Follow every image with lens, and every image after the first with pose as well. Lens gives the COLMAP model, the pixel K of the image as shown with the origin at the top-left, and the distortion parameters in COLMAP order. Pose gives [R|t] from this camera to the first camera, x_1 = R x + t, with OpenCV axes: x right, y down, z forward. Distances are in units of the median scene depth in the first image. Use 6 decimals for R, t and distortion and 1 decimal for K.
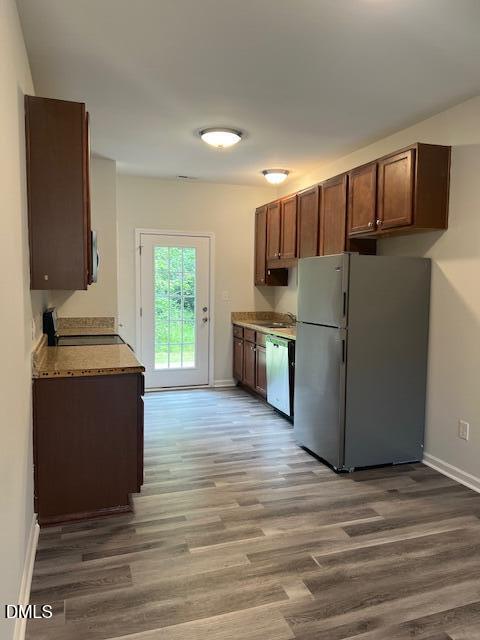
lens RADIAL K [[482.5, 0, 236.1], [0, 482.5, 321.6], [0, 0, 1]] dist [0.028598, -0.049429]
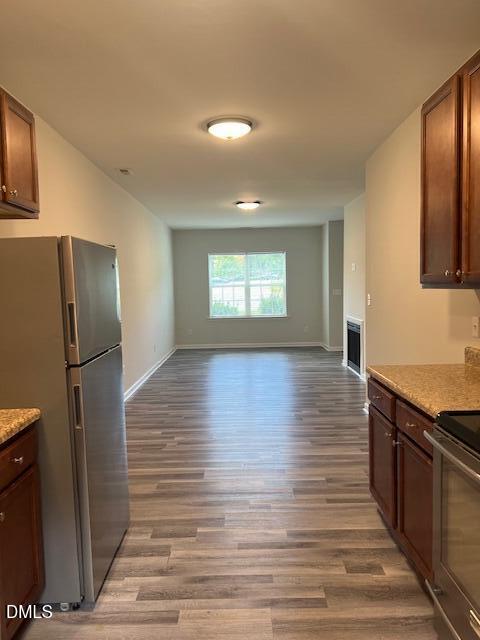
lens RADIAL K [[482.5, 0, 236.1], [0, 482.5, 321.6], [0, 0, 1]] dist [0.028598, -0.049429]
pose [[-0.949051, -0.011077, 0.314927, -0.213334], [0.040715, 0.986695, 0.157401, -0.140764], [-0.312481, 0.162204, -0.935973, 1.717980]]
